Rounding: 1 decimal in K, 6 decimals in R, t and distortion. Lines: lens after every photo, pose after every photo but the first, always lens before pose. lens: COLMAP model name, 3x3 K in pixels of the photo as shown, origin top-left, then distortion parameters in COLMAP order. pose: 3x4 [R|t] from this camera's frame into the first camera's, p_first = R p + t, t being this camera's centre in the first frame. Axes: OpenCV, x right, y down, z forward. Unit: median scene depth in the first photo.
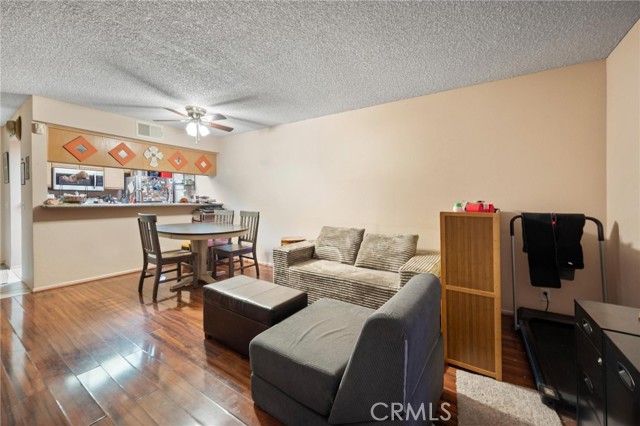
lens RADIAL K [[254.8, 0, 318.0], [0, 254.8, 210.3], [0, 0, 1]] dist [-0.000778, -0.000089]
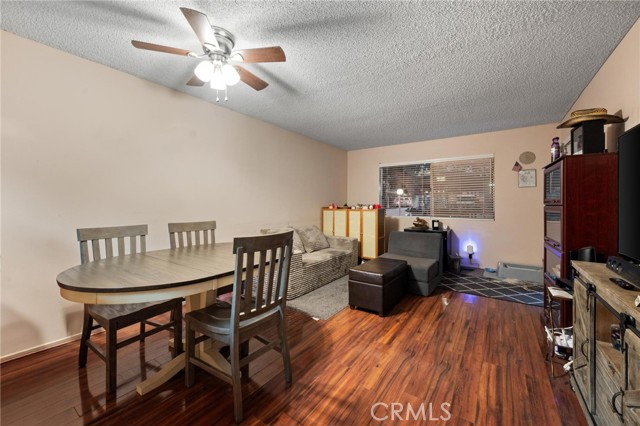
lens RADIAL K [[264.2, 0, 318.4], [0, 264.2, 202.6], [0, 0, 1]] dist [0.001078, 0.000042]
pose [[0.010185, -0.004865, 0.999936, -0.938460], [0.034938, 0.999379, 0.004507, -0.036716], [-0.999338, 0.034890, 0.010349, 0.699021]]
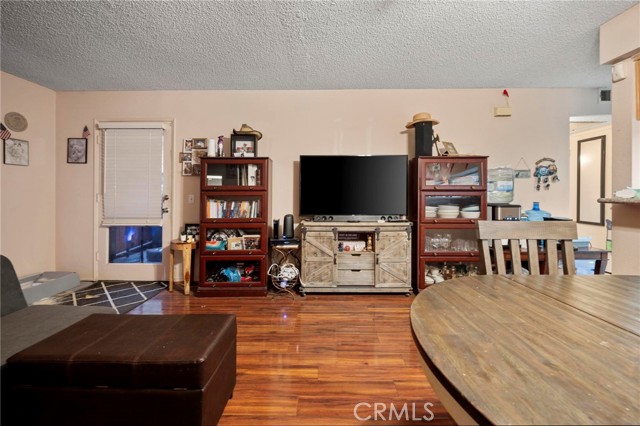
lens RADIAL K [[252.4, 0, 316.4], [0, 252.4, 195.3], [0, 0, 1]] dist [-0.000478, -0.000058]
pose [[-0.835777, -0.003763, -0.549056, -0.142491], [-0.025333, 0.999176, 0.031713, -0.024782], [0.548484, 0.040414, -0.835184, 0.904873]]
